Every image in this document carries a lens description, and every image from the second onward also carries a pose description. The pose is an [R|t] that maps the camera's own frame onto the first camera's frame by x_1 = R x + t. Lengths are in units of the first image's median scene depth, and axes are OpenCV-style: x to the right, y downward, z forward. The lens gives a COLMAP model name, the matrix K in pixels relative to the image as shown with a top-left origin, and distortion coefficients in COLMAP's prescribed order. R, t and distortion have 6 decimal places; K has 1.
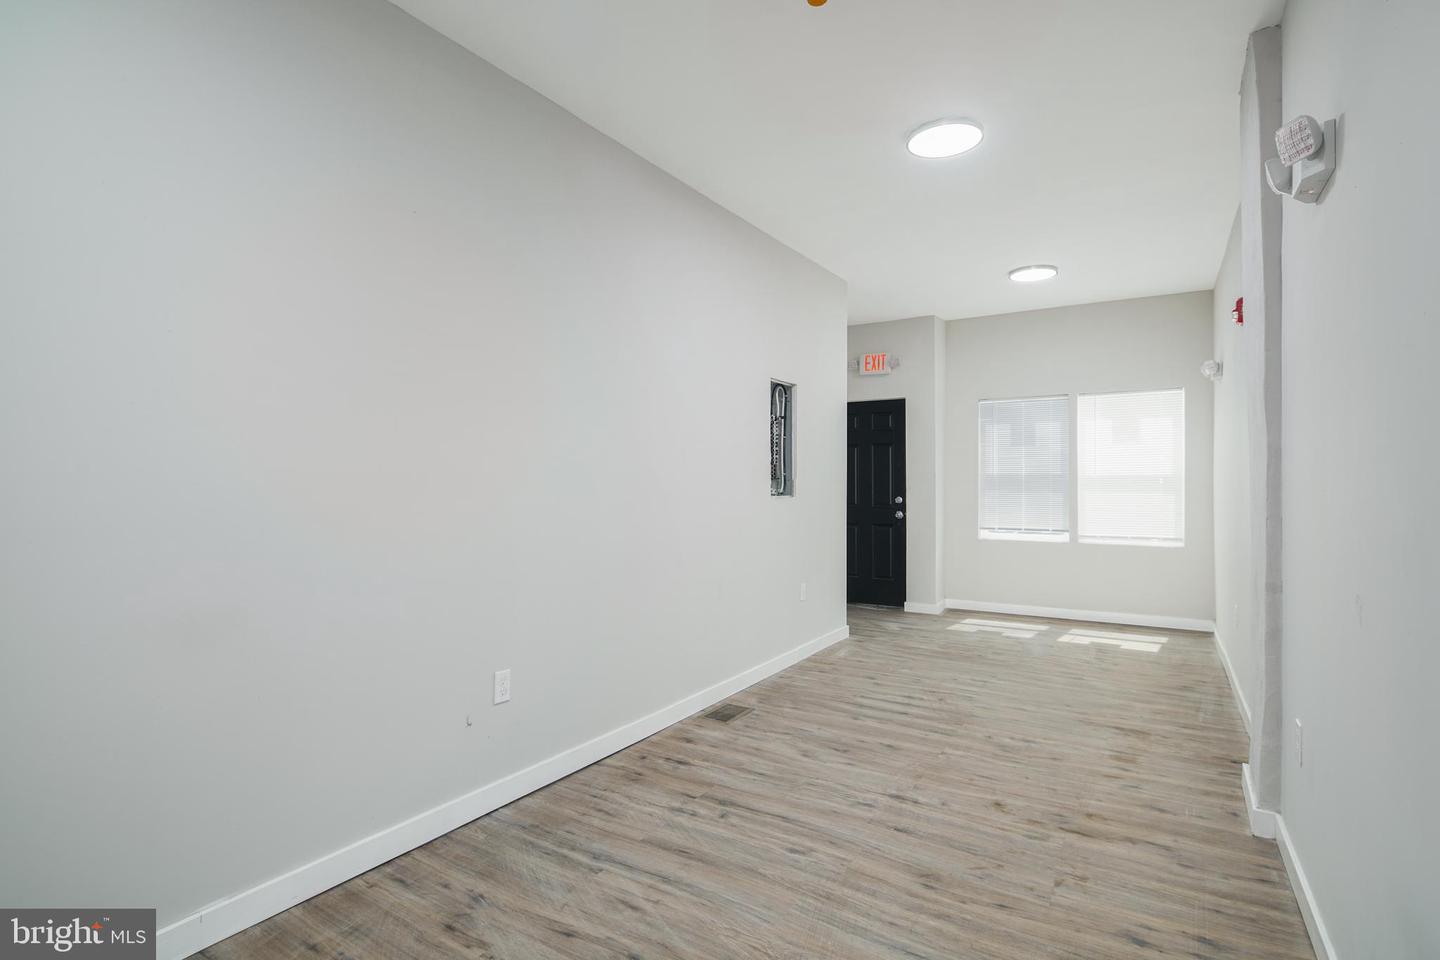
lens RADIAL K [[710.3, 0, 720.8], [0, 710.3, 485.6], [0, 0, 1]] dist [0.035357, -0.000048]
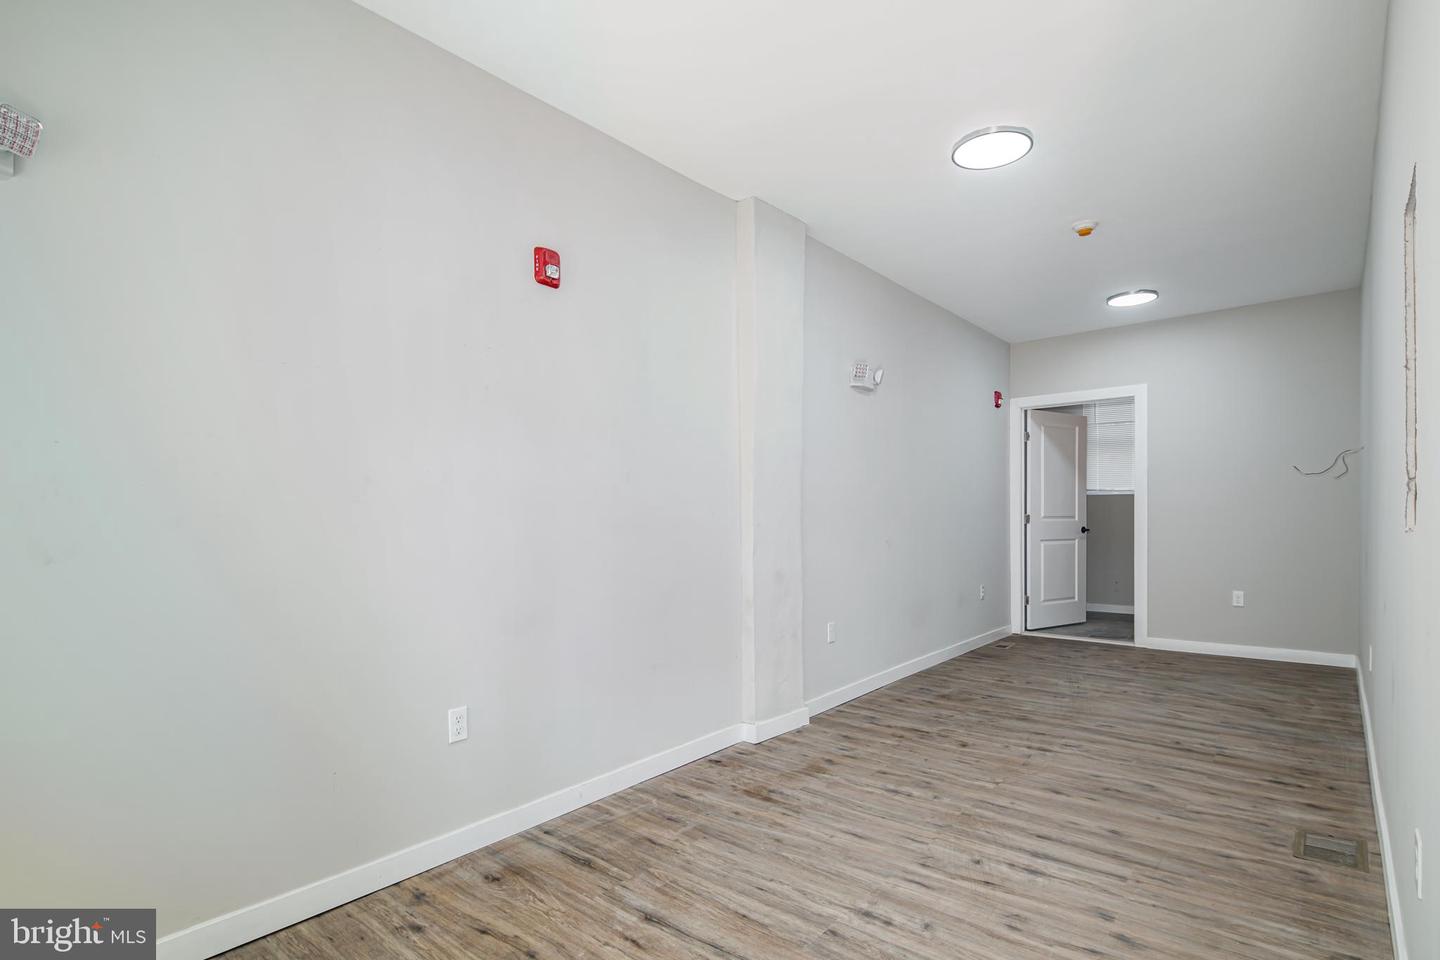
lens RADIAL K [[710.3, 0, 720.8], [0, 710.3, 485.6], [0, 0, 1]] dist [0.035357, -0.000048]
pose [[-0.987724, 0.007452, 0.156032, 0.523961], [0.002506, 0.999489, -0.031869, 0.003053], [-0.156190, -0.031087, -0.987238, 2.025803]]
